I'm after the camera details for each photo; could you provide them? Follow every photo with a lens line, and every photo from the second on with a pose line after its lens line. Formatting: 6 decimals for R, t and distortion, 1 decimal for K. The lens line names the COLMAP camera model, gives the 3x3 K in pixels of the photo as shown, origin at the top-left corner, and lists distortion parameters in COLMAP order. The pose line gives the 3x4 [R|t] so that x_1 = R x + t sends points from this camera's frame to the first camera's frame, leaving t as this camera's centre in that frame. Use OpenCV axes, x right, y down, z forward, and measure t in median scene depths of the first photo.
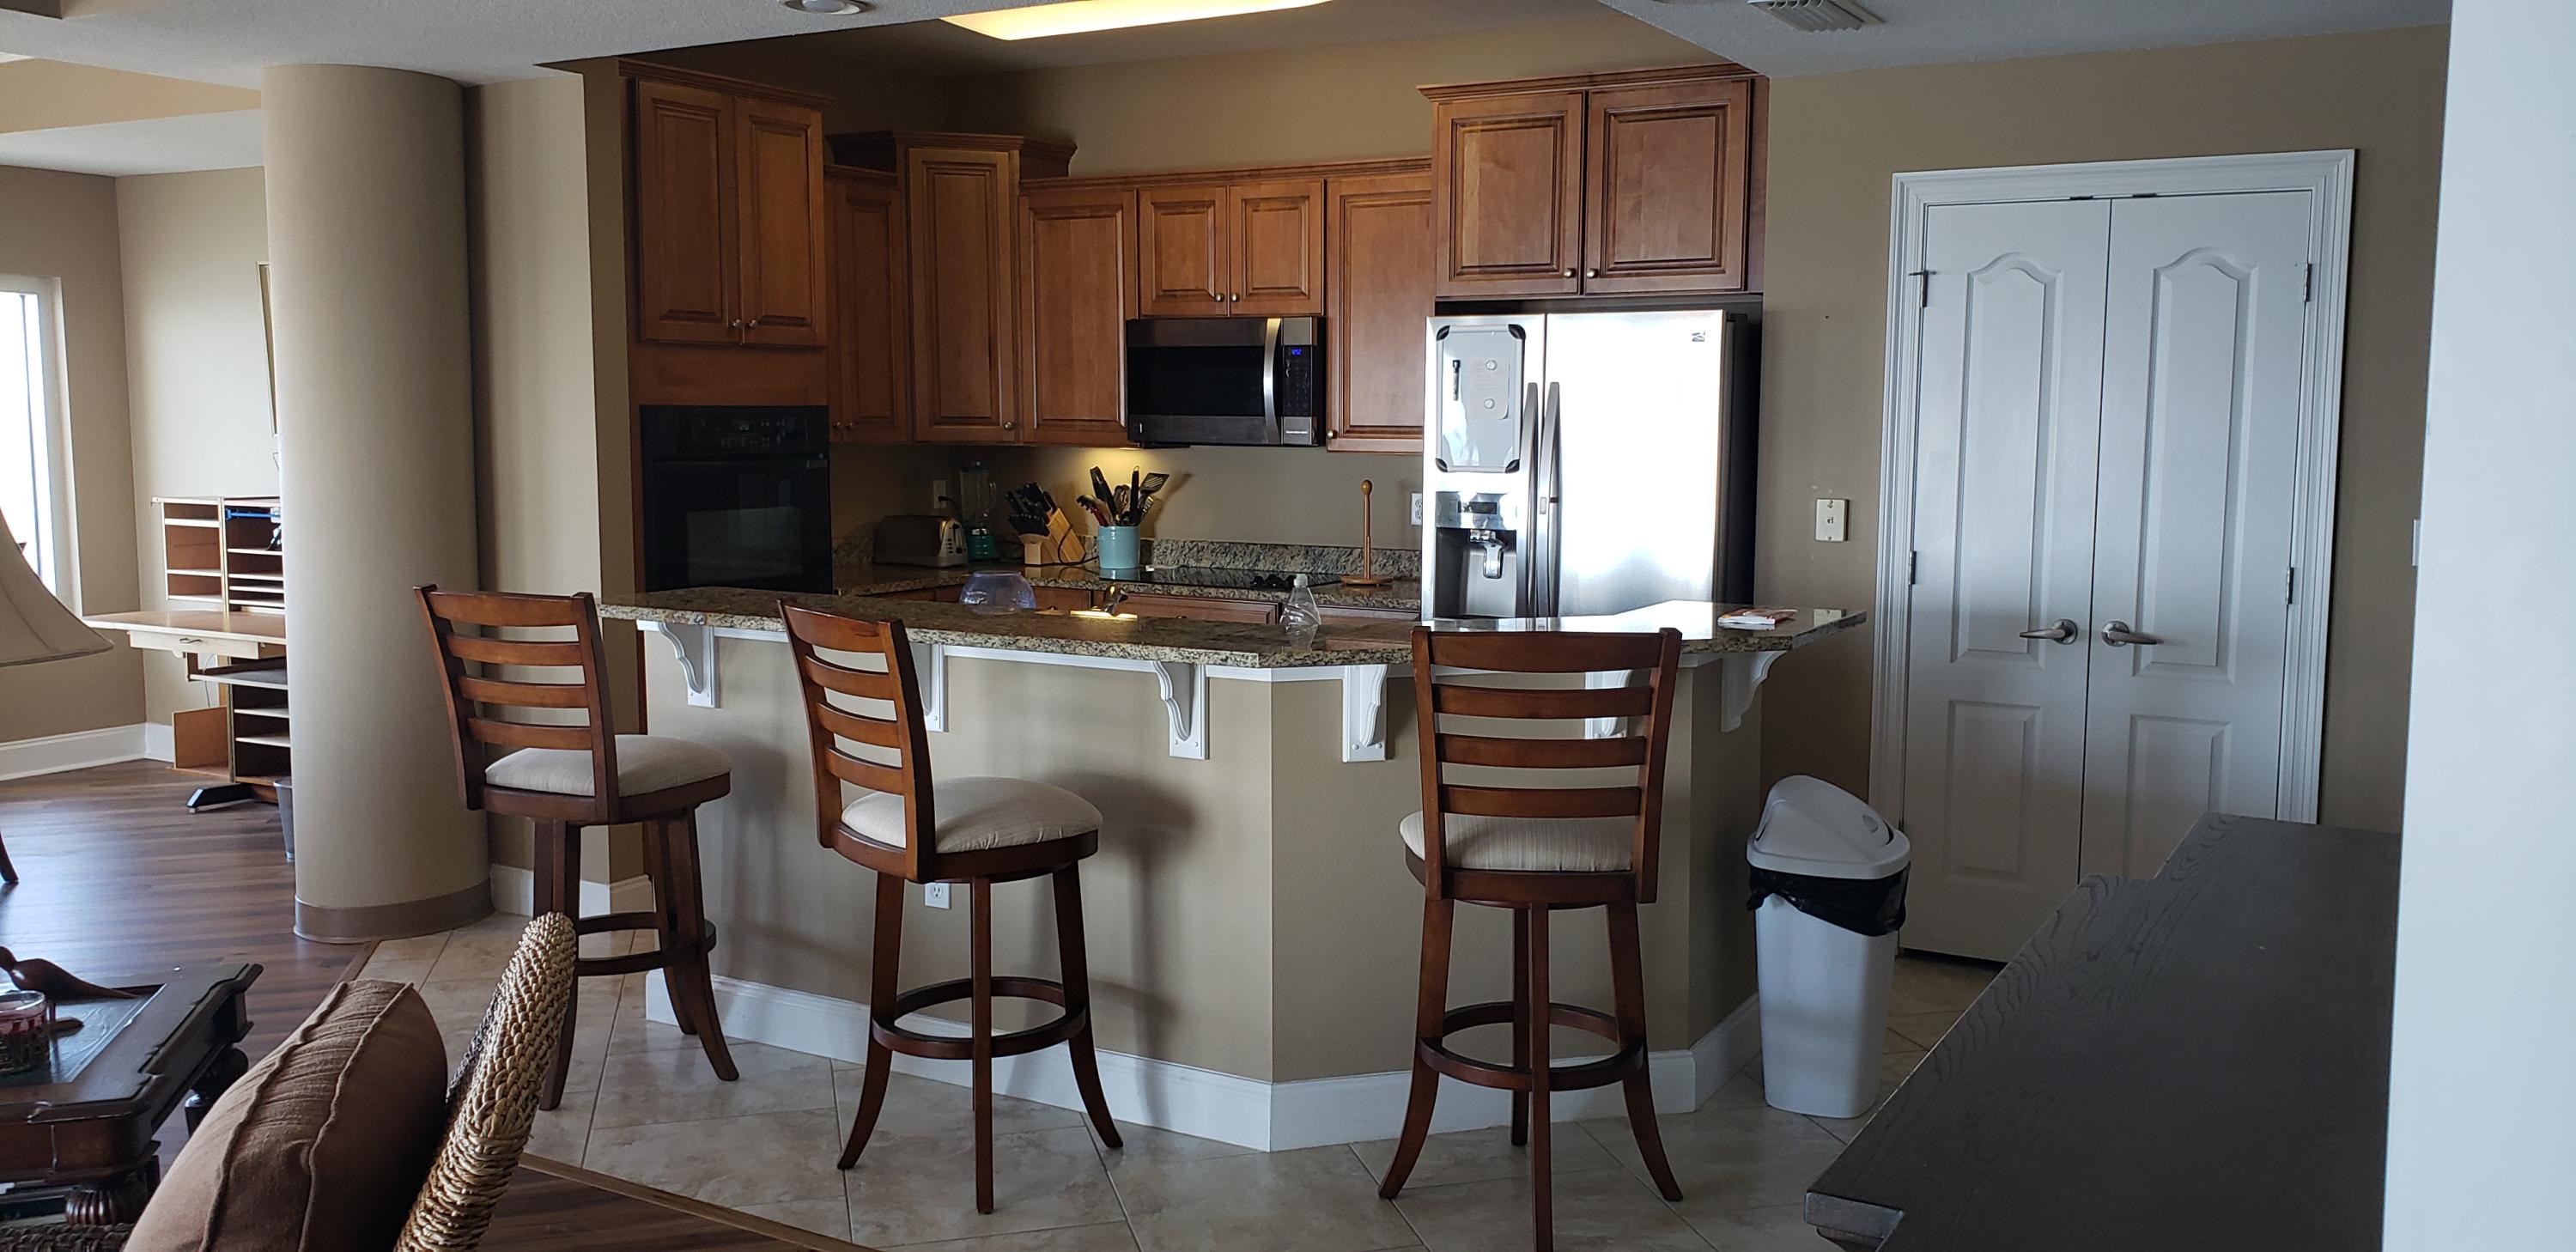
lens RADIAL K [[2007.0, 0, 1285.5], [0, 2007.0, 644.0], [0, 0, 1]] dist [0.039255, -0.040160]
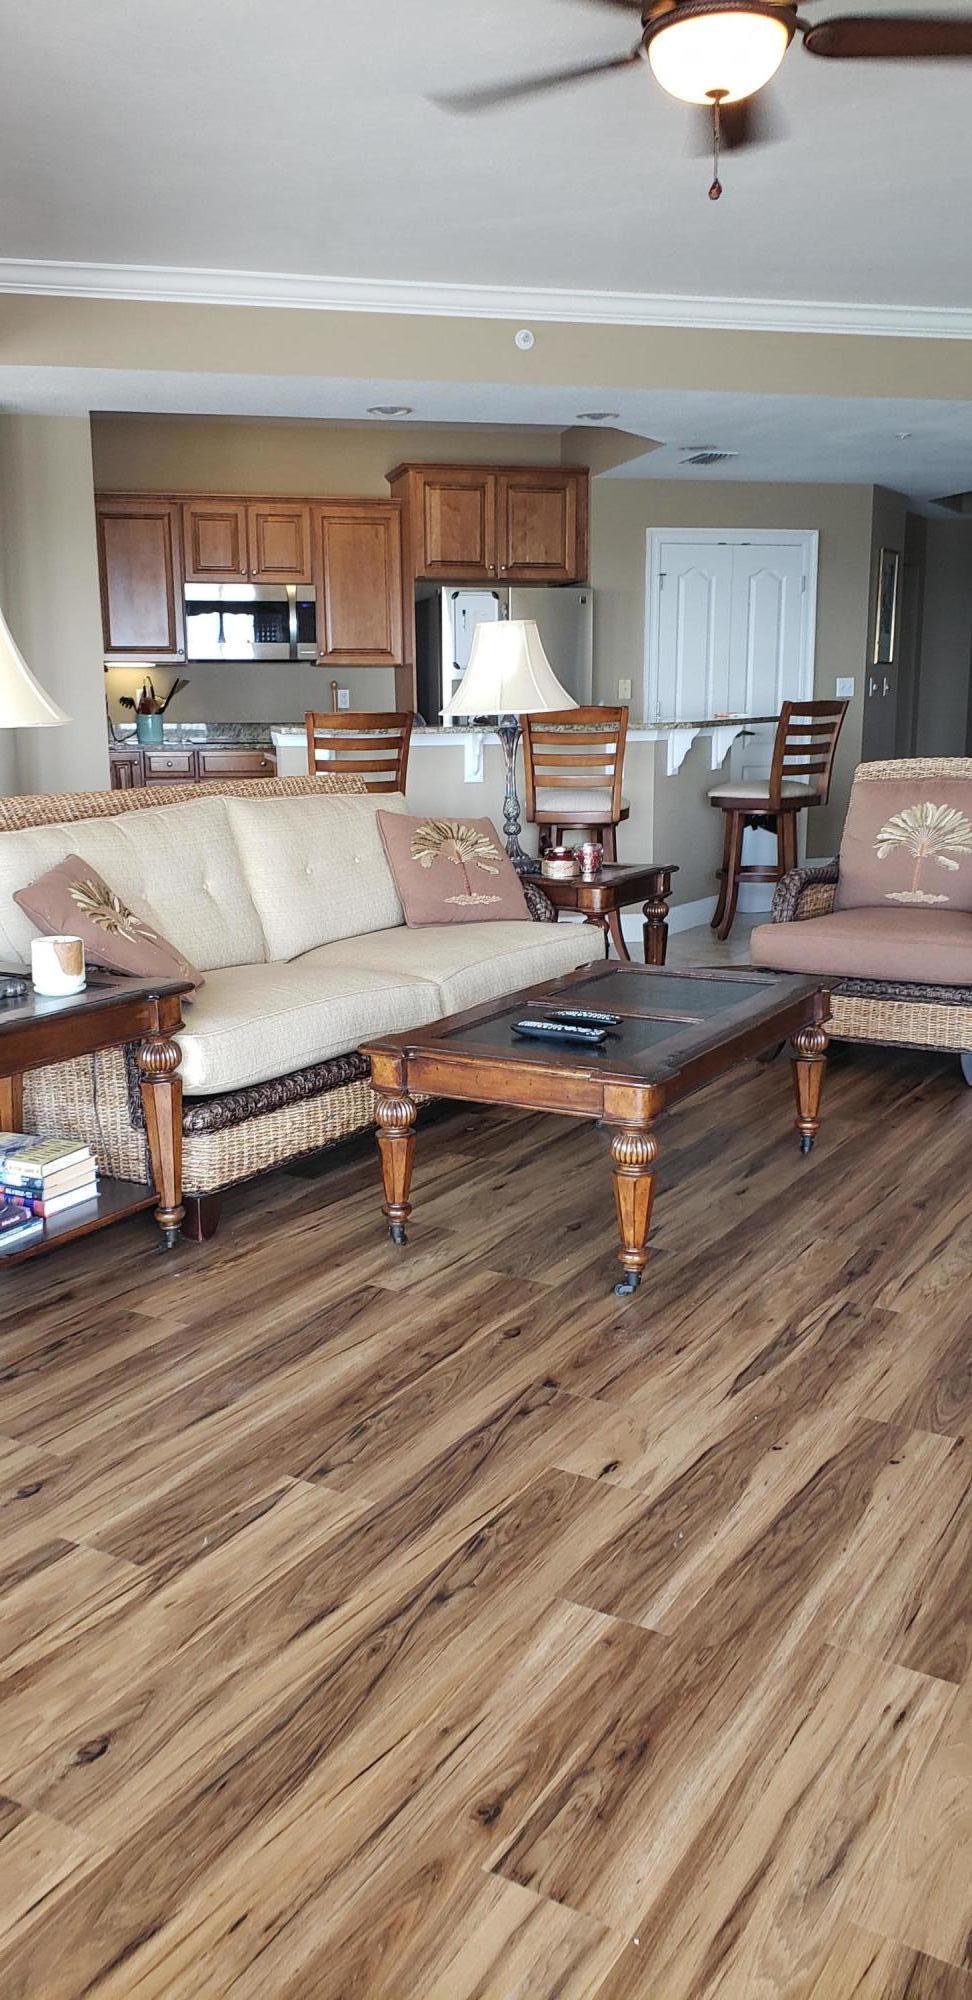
lens RADIAL K [[1558.2, 0, 486.7], [0, 1558.2, 996.8], [0, 0, 1]] dist [0.039255, -0.040160]
pose [[0.737483, -0.143474, 0.659950, -0.928974], [0.088497, 0.989278, 0.116177, 0.054779], [-0.669543, -0.027275, 0.742272, -0.150408]]
